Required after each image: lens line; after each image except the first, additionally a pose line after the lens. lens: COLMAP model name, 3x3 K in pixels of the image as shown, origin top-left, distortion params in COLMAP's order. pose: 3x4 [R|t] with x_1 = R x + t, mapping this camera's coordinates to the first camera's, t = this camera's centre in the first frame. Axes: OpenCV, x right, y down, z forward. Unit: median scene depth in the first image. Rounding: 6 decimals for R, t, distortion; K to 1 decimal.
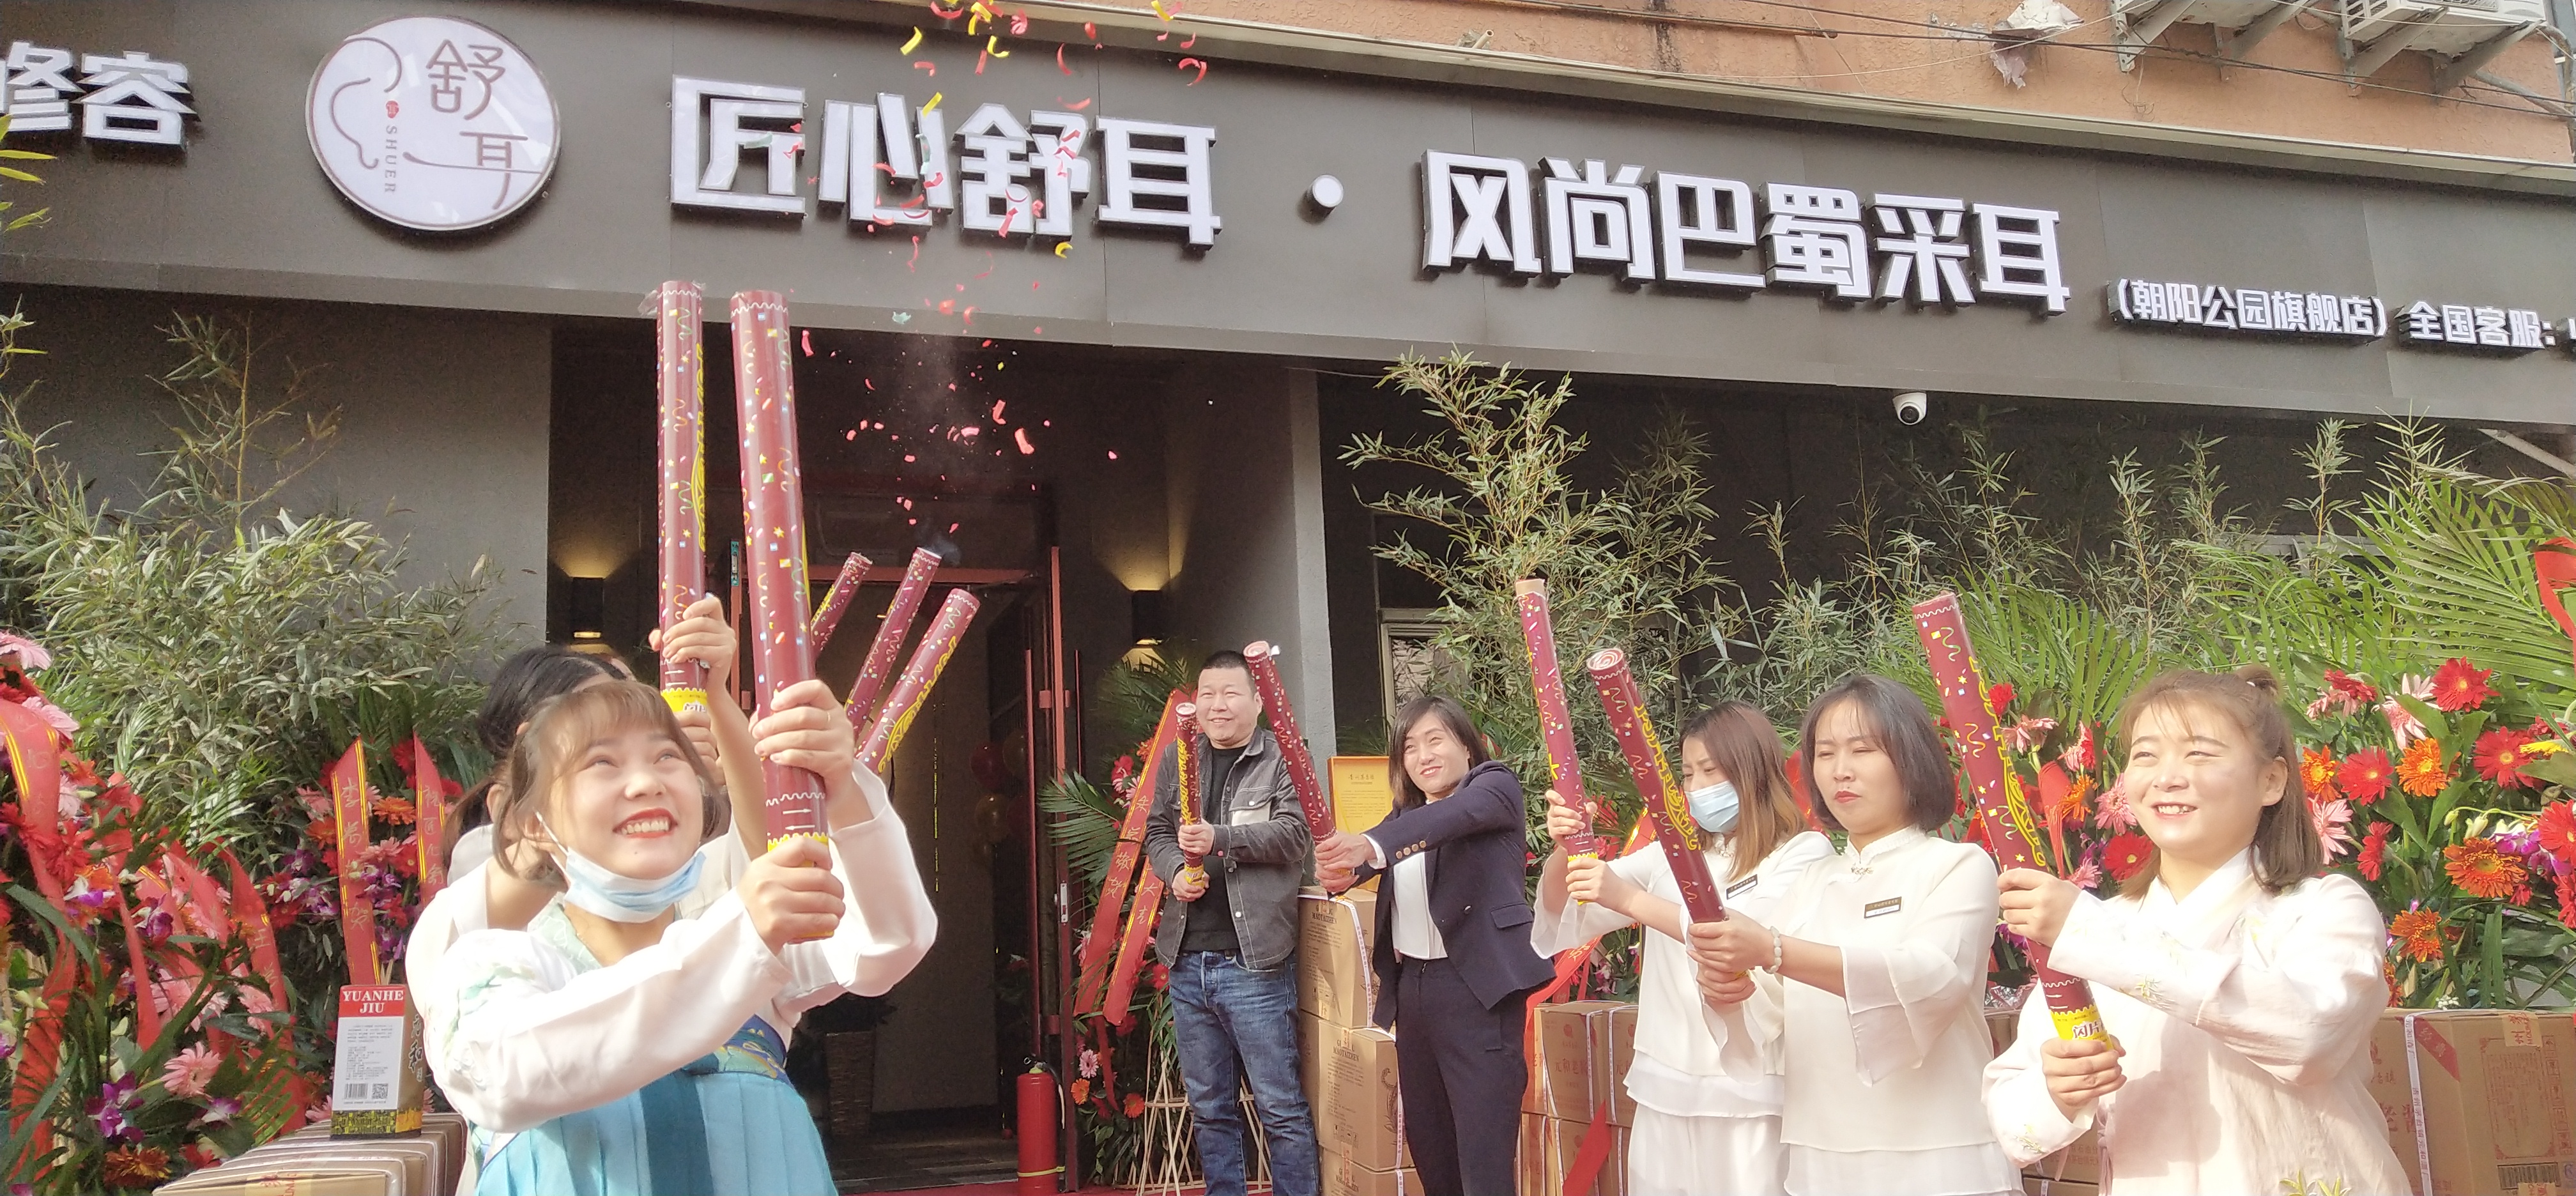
lens RADIAL K [[2096.8, 0, 1288.0], [0, 2096.8, 598.0], [0, 0, 1]] dist [0.010527, 0.006111]
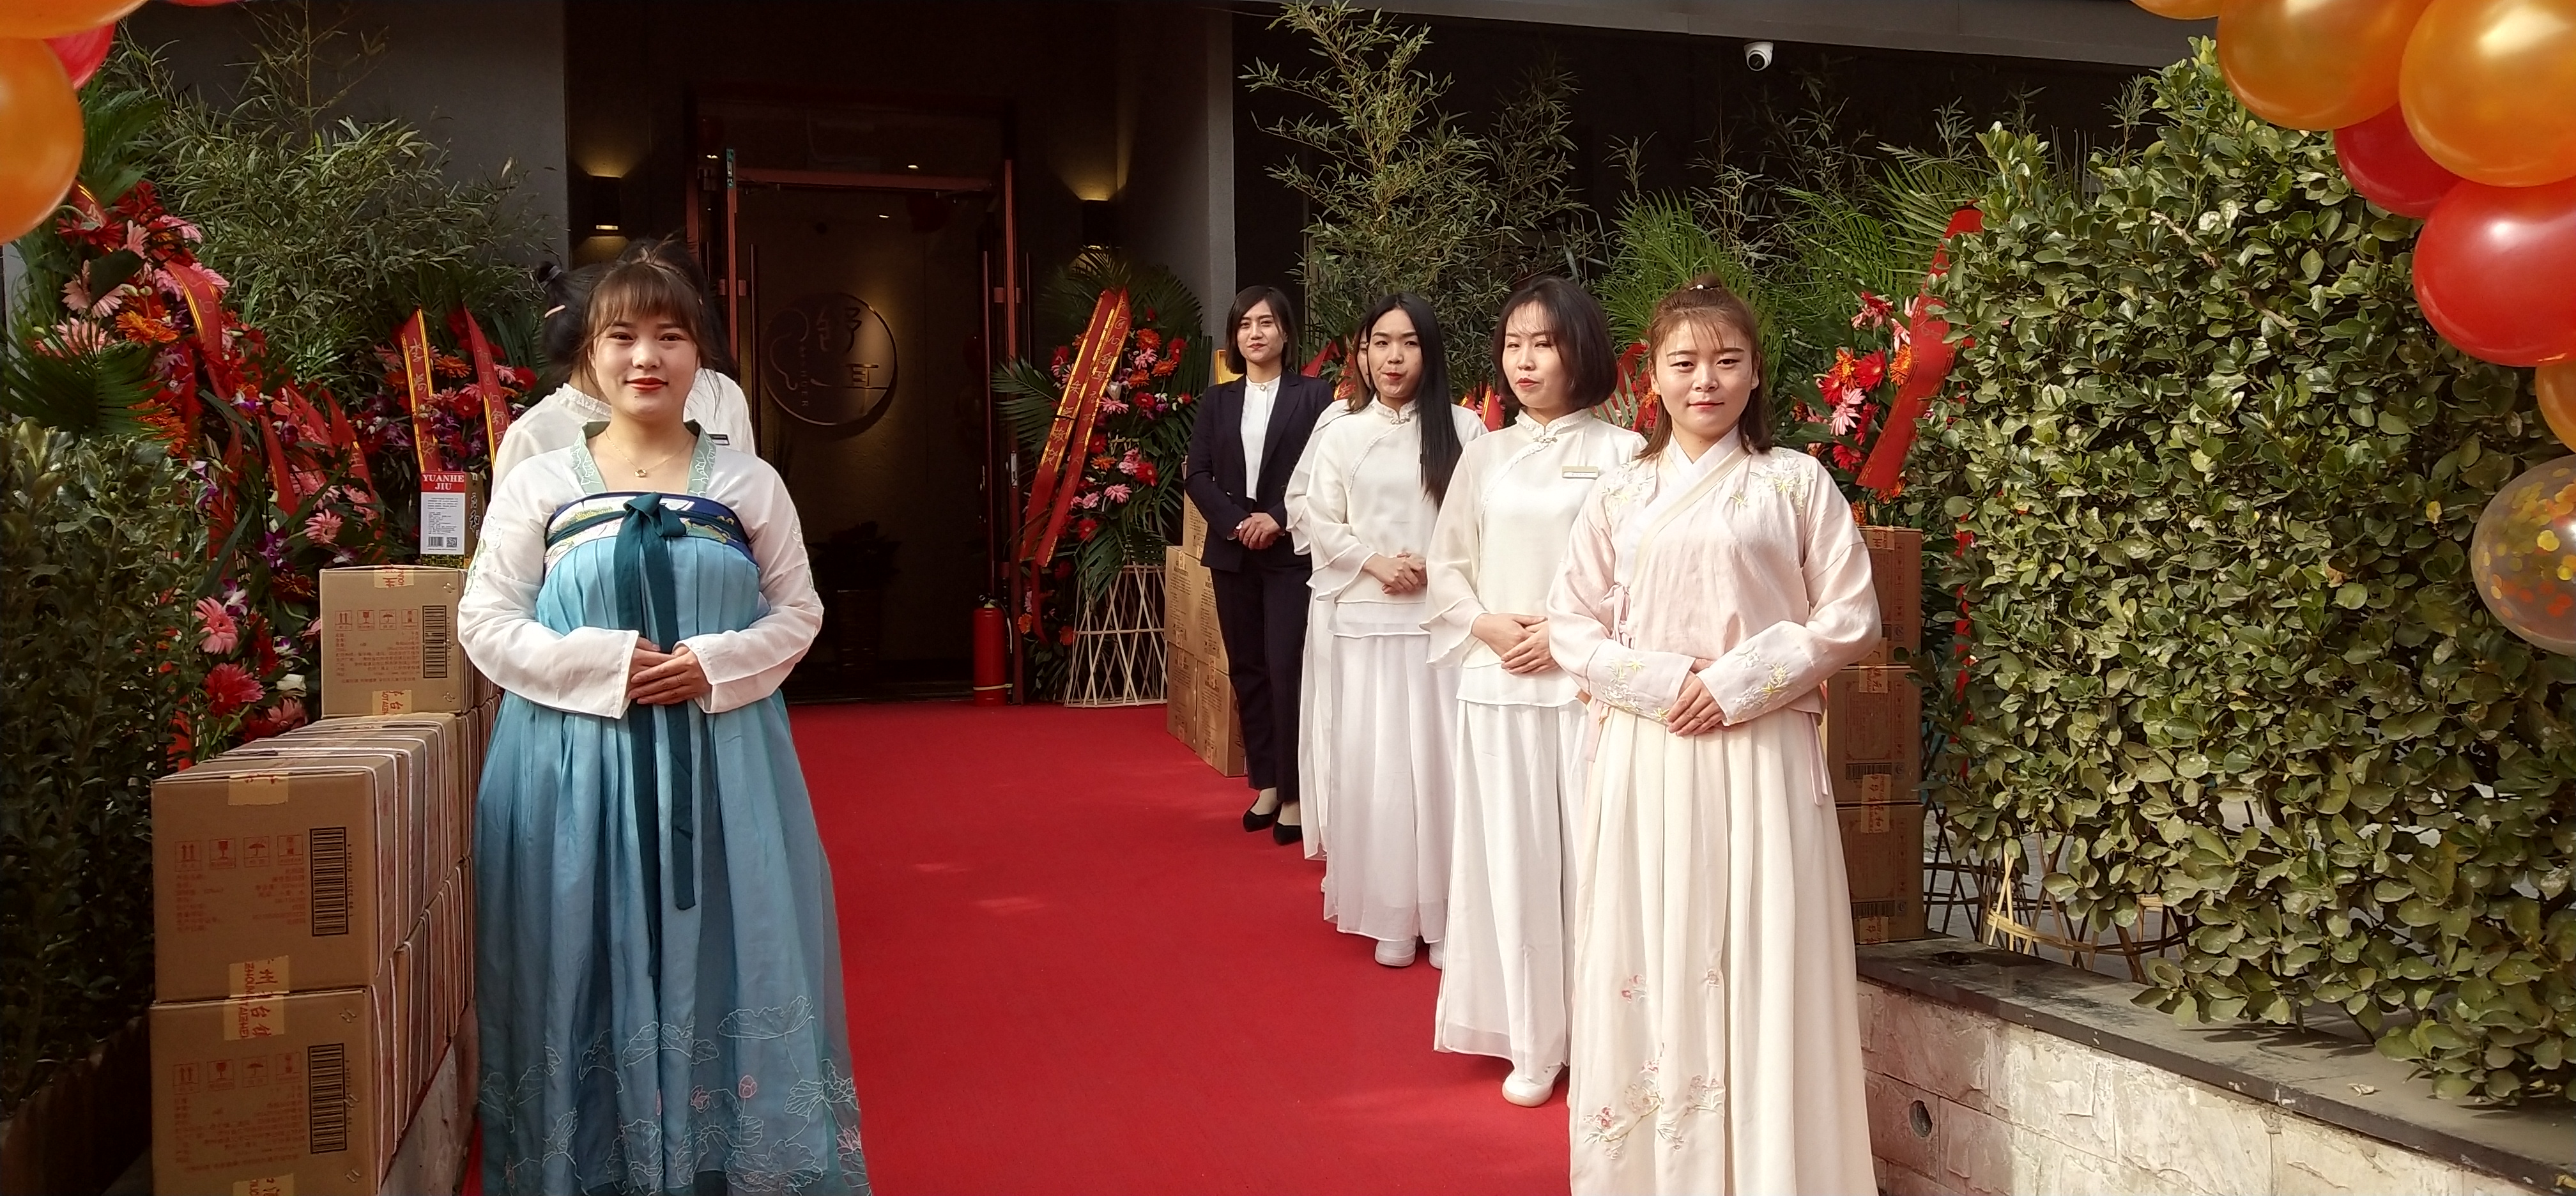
lens RADIAL K [[2119.4, 0, 1289.3], [0, 2119.4, 663.2], [0, 0, 1]] dist [0.002435, -0.001547]
pose [[0.999196, 0.032912, -0.022916, 0.104835], [-0.027342, 0.977081, 0.211107, -0.006436], [0.029339, -0.210310, 0.977194, -0.247903]]
